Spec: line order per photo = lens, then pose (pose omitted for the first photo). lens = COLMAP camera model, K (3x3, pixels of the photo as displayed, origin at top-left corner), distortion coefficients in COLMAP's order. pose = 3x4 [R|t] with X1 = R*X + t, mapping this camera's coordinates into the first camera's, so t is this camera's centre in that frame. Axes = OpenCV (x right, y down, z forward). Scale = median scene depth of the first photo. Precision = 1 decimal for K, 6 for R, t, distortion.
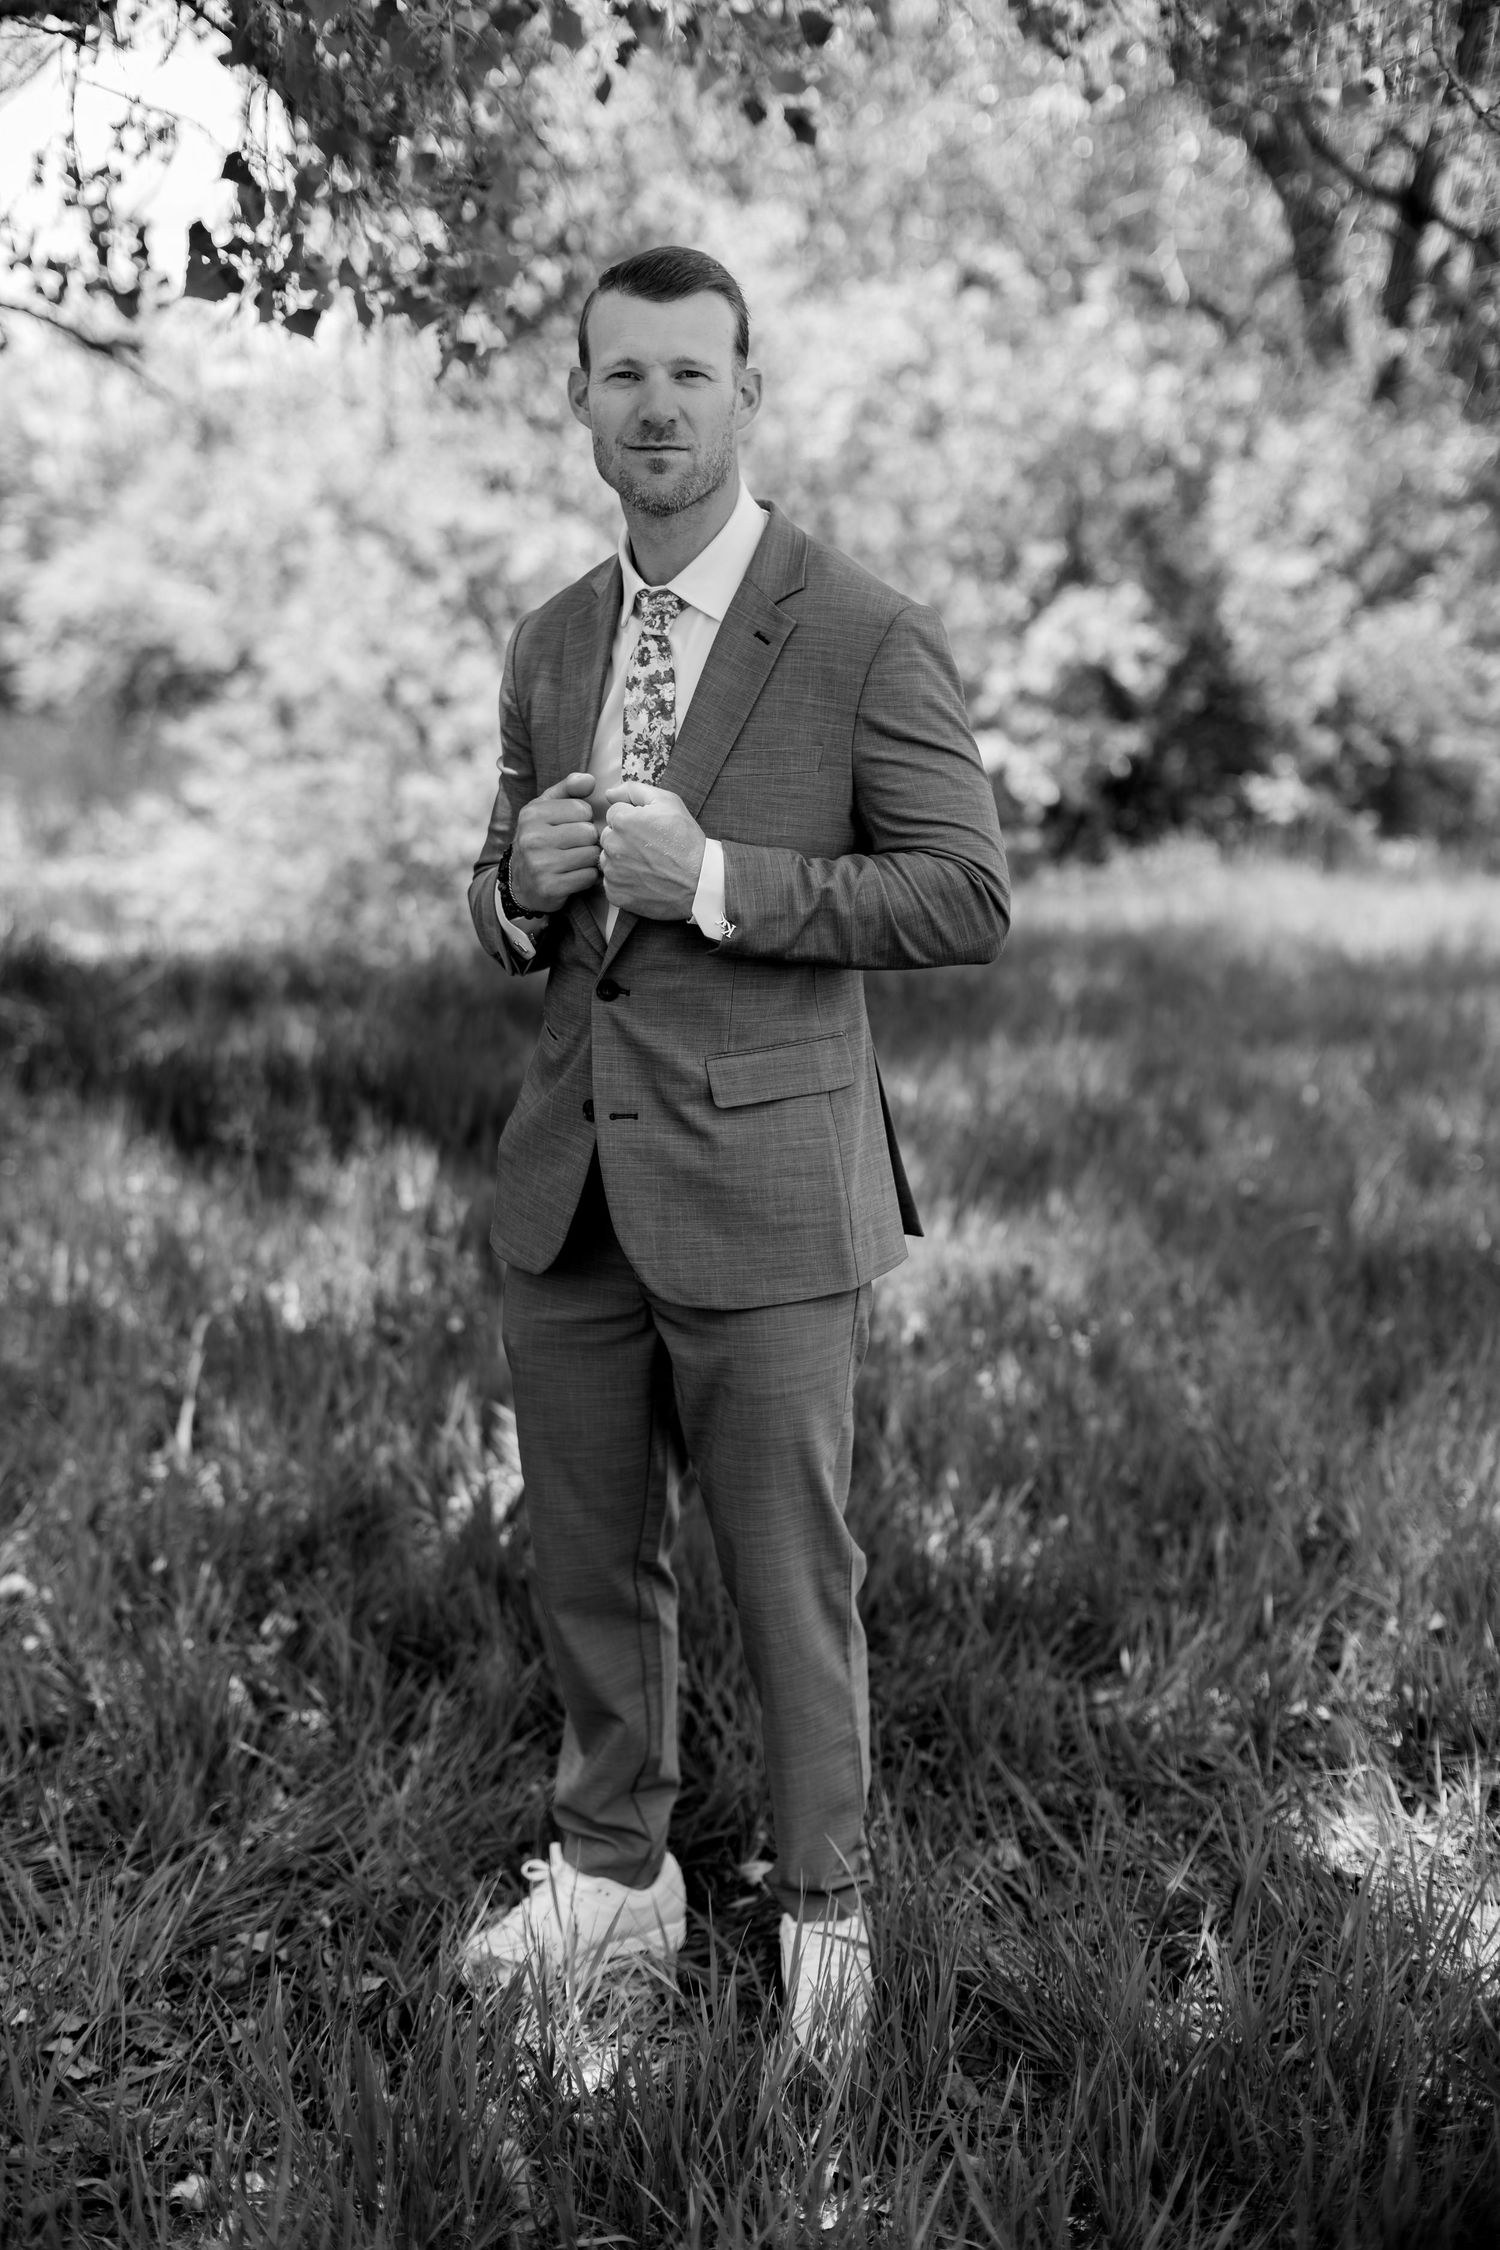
lens RADIAL K [[2857.1, 0, 750.0], [0, 2857.1, 1125.0], [0, 0, 1]] dist [-0.017042, 0.017166]
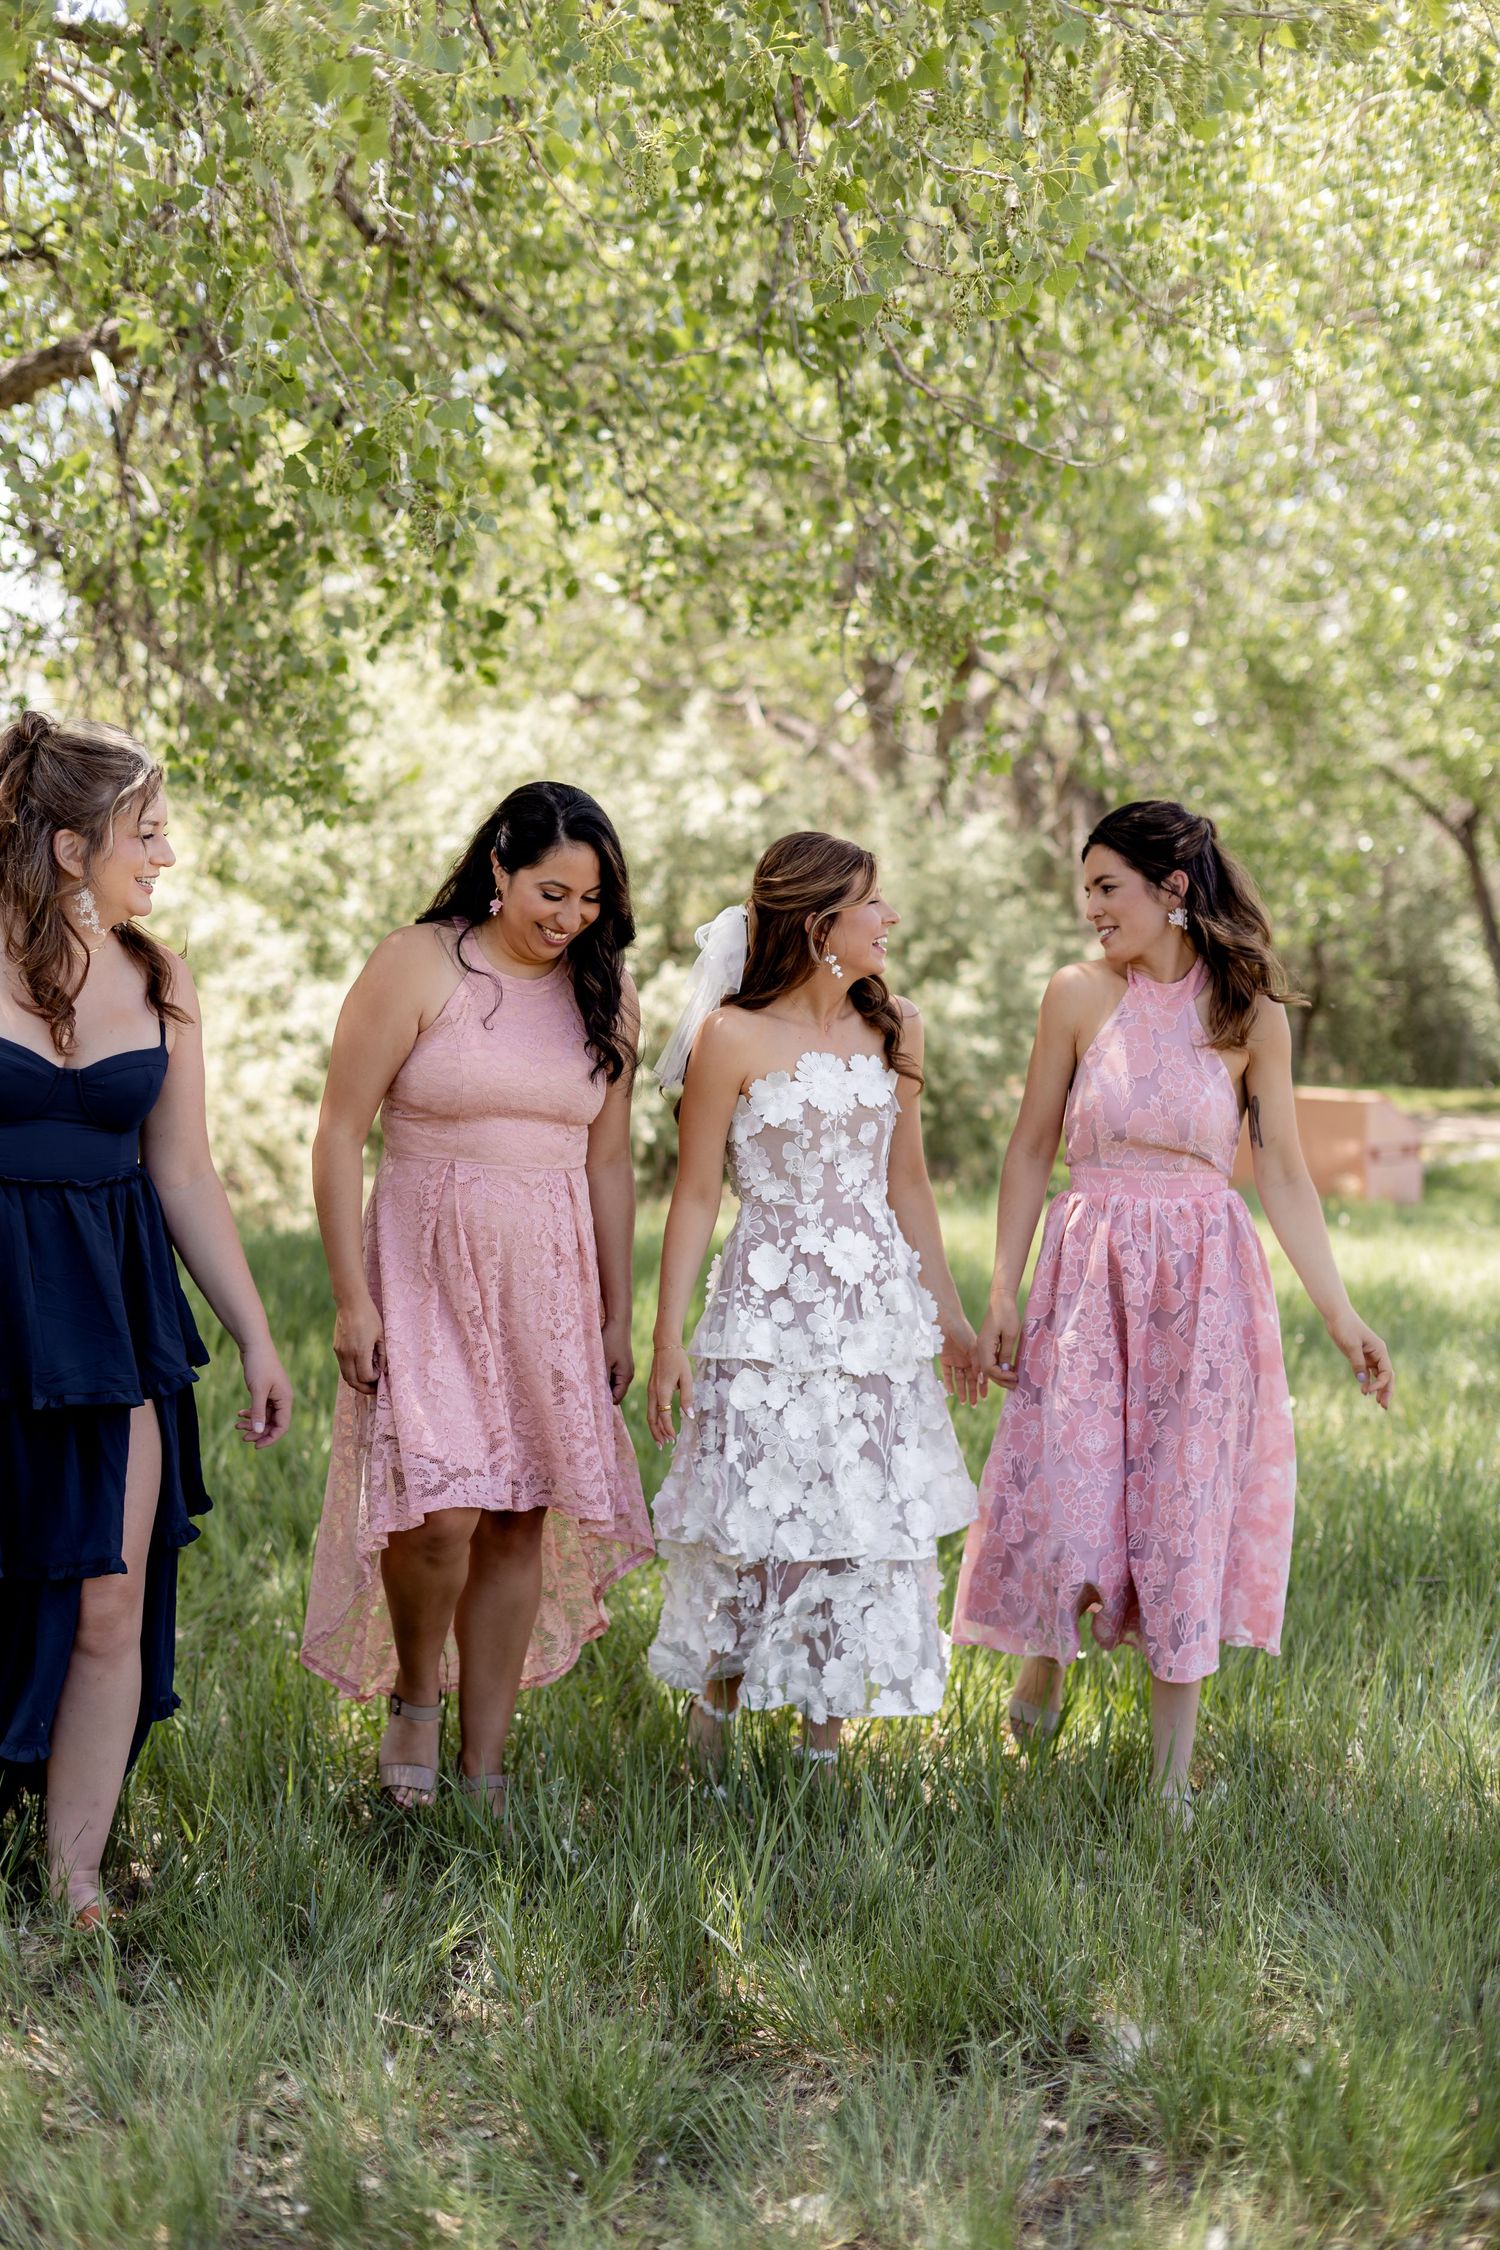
lens RADIAL K [[2857.1, 0, 750.0], [0, 2857.1, 1125.0], [0, 0, 1]] dist [-0.017042, 0.017166]
pose [[0.990861, 0.012759, 0.134282, -0.014976], [0.004847, 0.991506, -0.129970, 0.036988], [-0.134800, 0.129433, 0.982383, -0.181139]]
